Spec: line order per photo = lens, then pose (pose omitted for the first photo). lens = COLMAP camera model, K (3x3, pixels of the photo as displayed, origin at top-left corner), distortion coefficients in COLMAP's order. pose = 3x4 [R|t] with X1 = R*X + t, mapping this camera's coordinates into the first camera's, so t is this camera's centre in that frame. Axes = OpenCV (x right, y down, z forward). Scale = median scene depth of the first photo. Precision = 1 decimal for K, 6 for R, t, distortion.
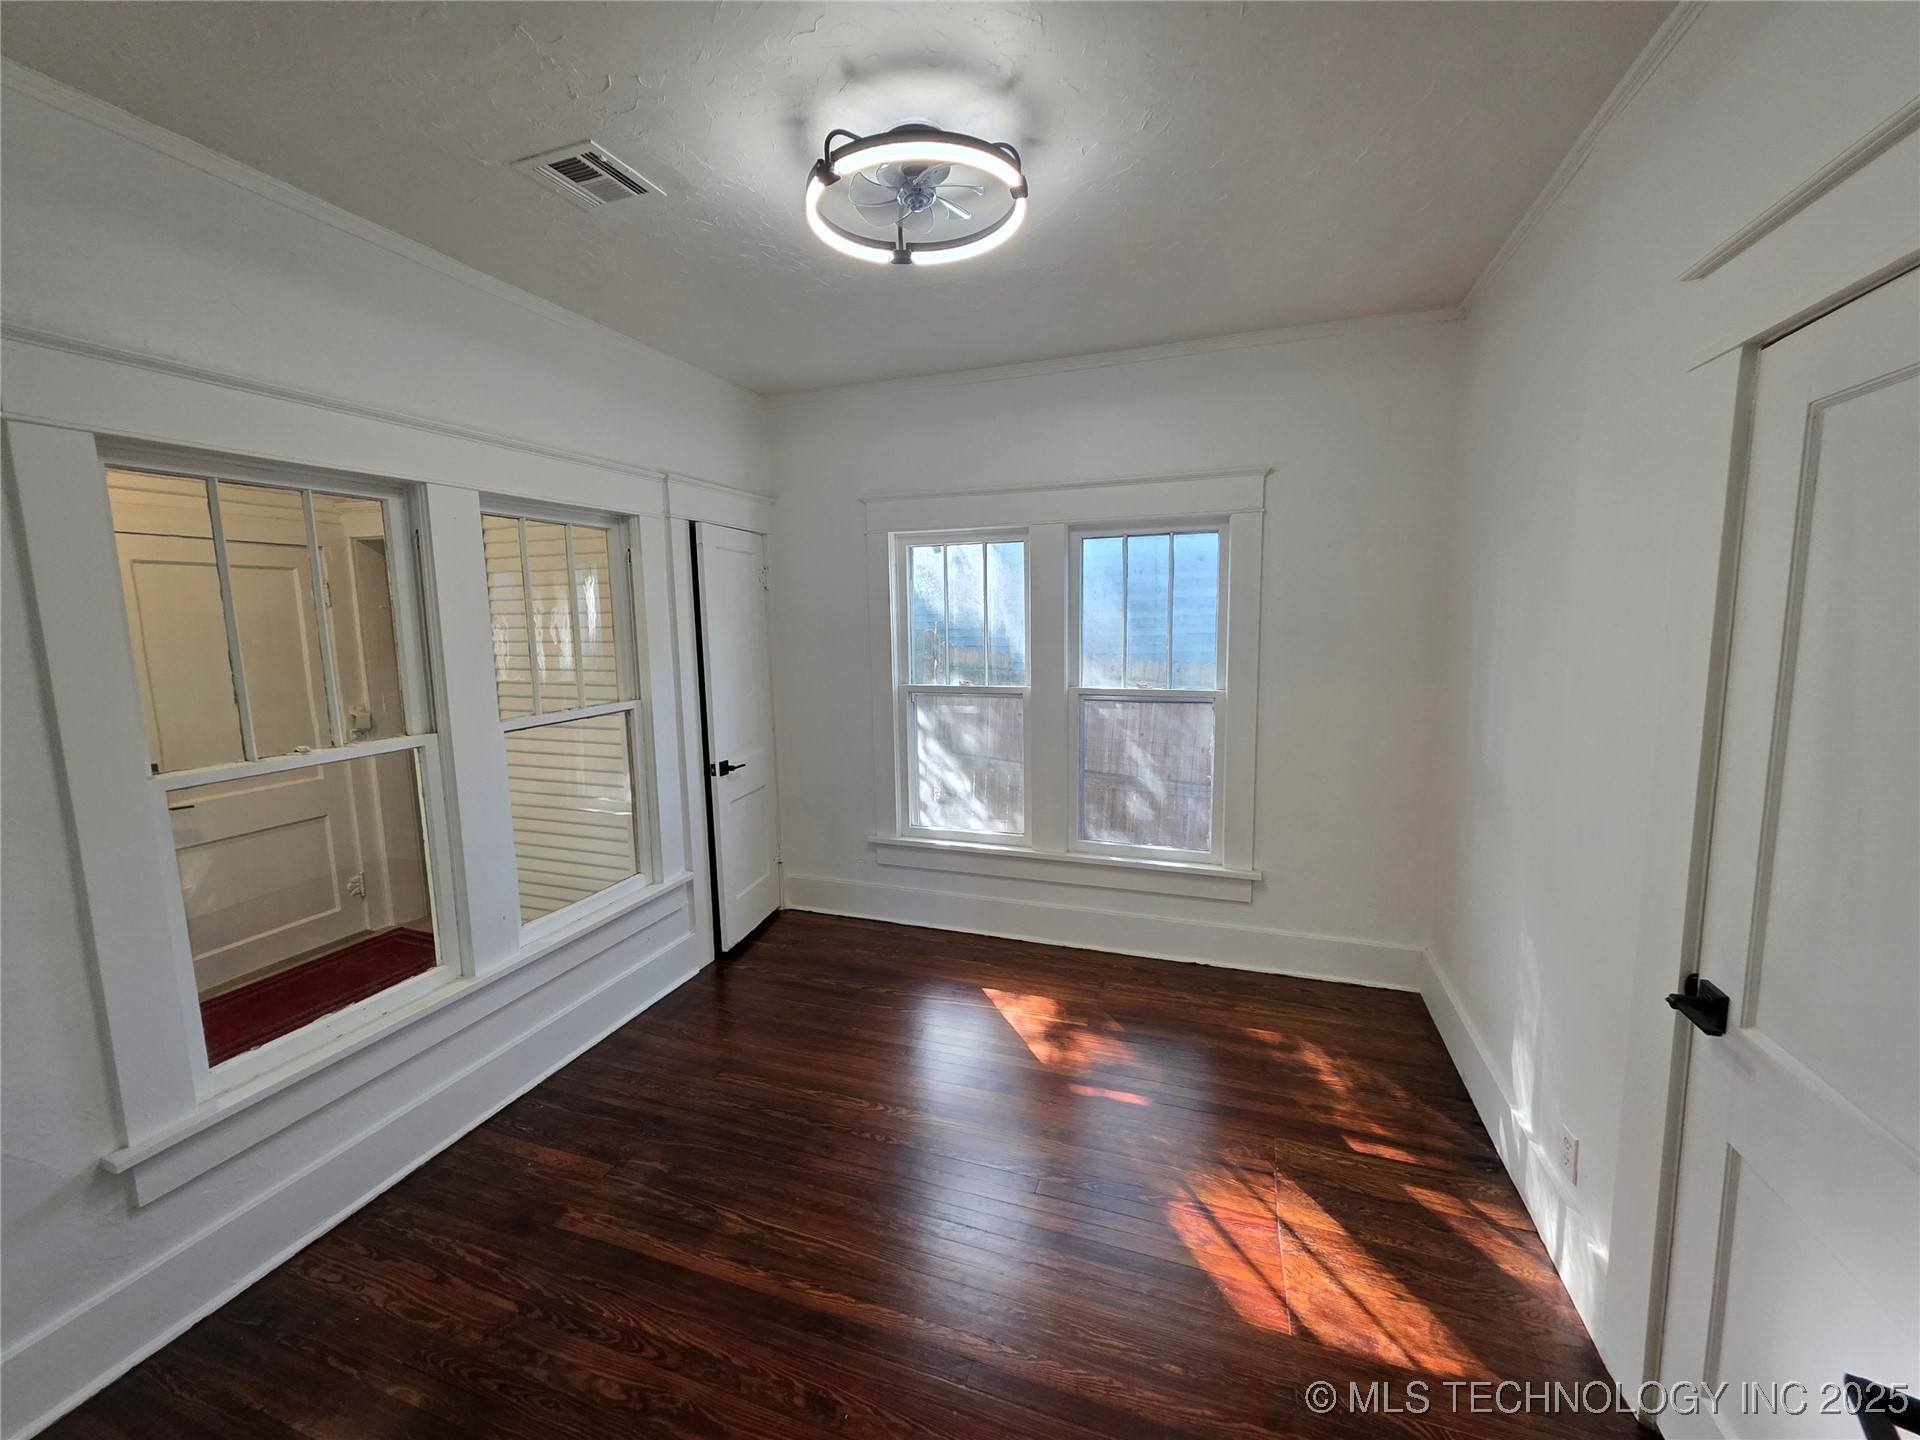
lens RADIAL K [[769.2, 0, 951.5], [0, 769.2, 719.6], [0, 0, 1]] dist [0.011019, 0.000018]
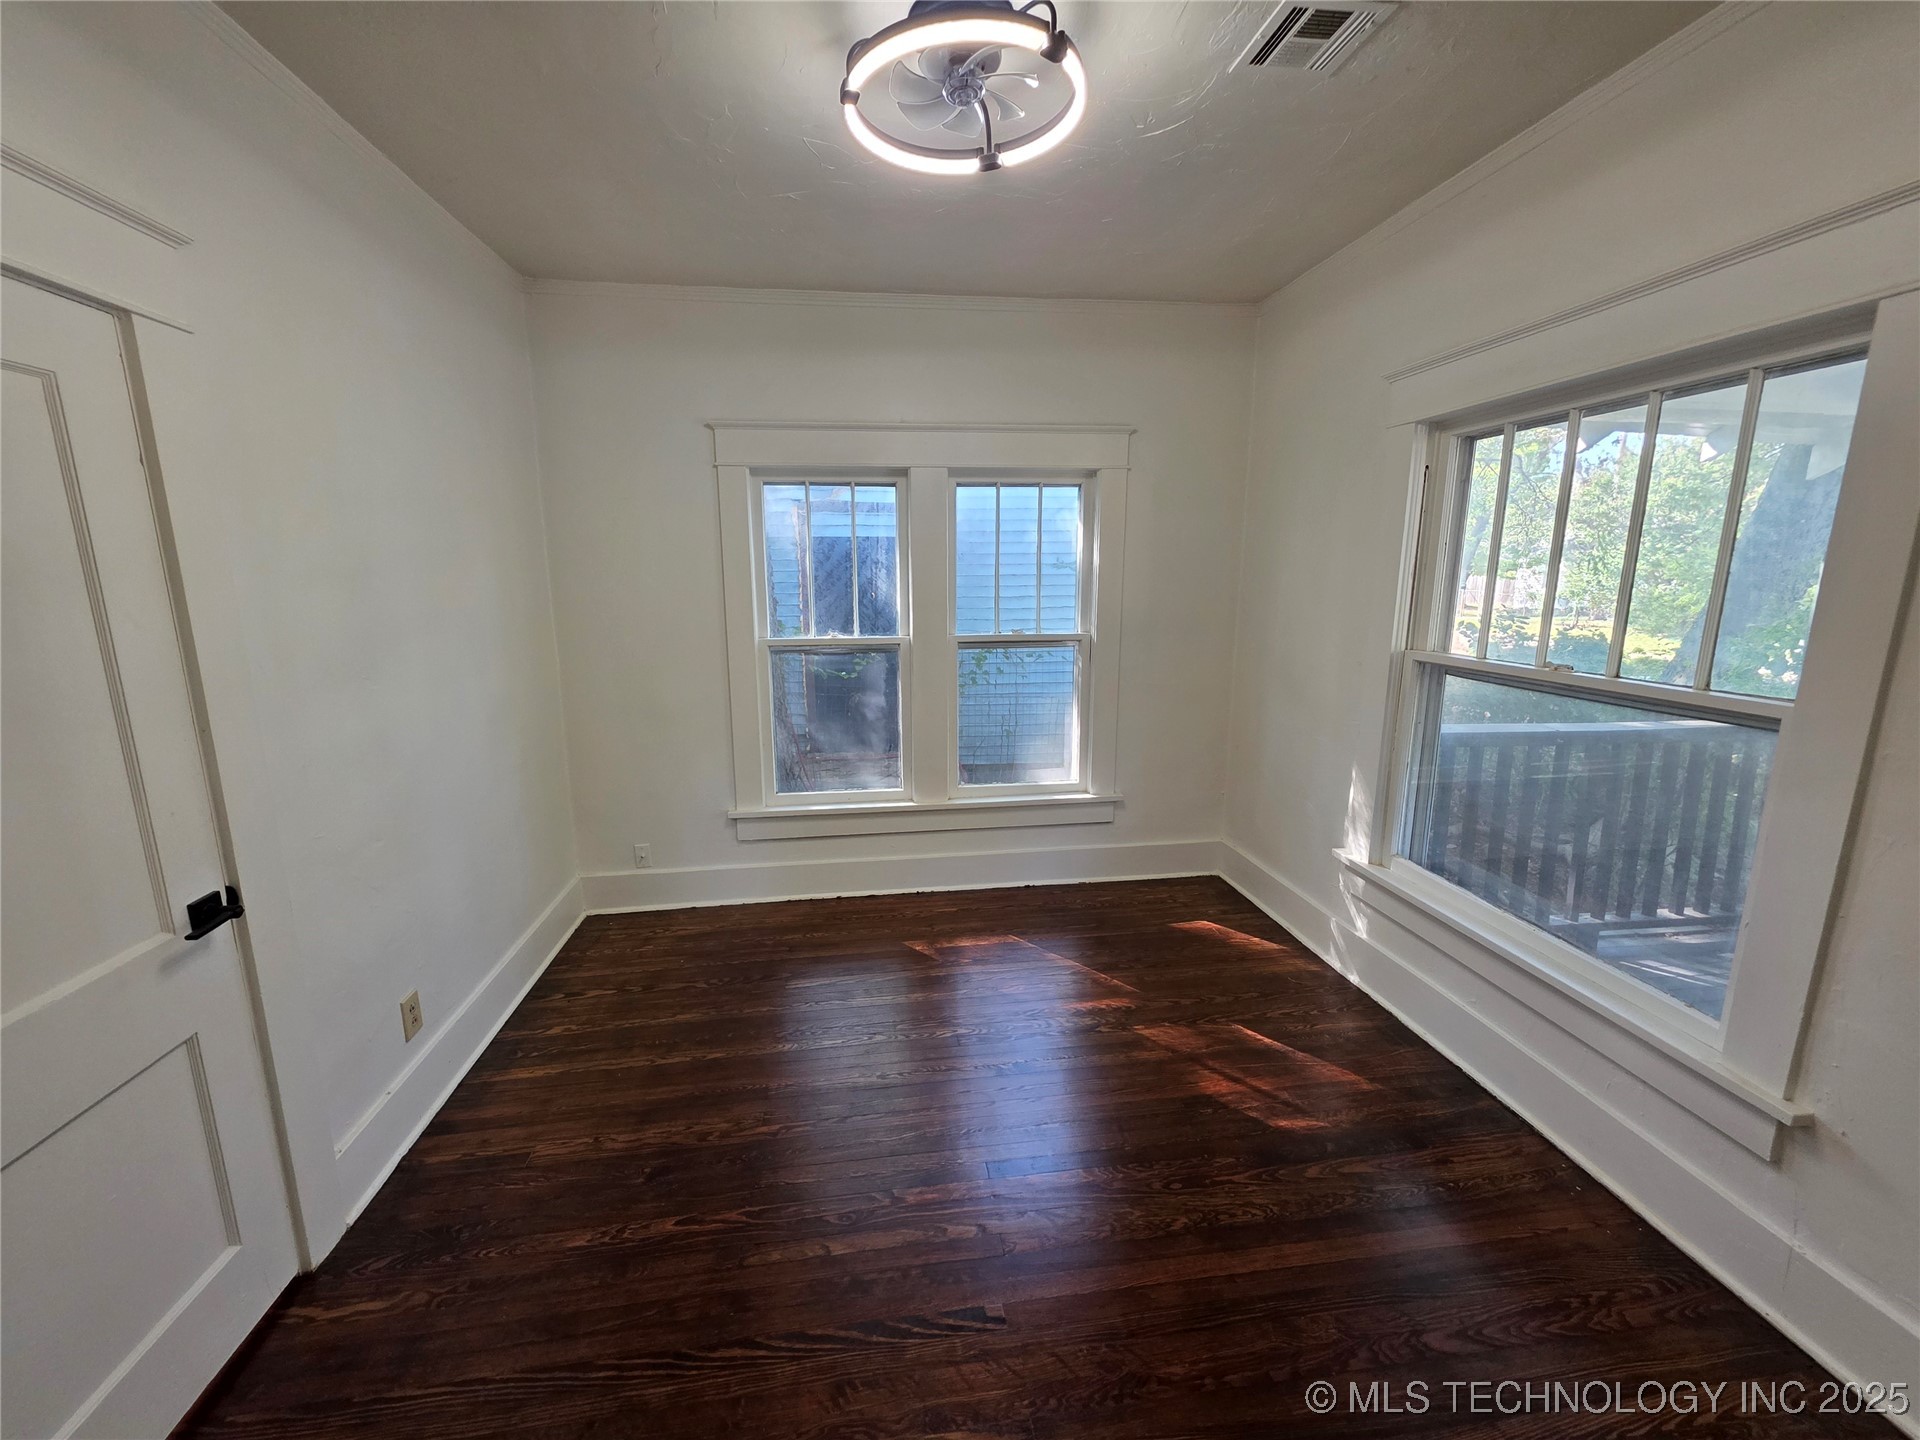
lens RADIAL K [[769.2, 0, 950.3], [0, 769.2, 719.3], [0, 0, 1]] dist [0.011019, 0.000018]
pose [[0.890020, -0.085435, 0.447846, -0.313221], [0.056231, 0.995356, 0.078133, -0.012317], [-0.452442, -0.044357, 0.890690, 0.107632]]
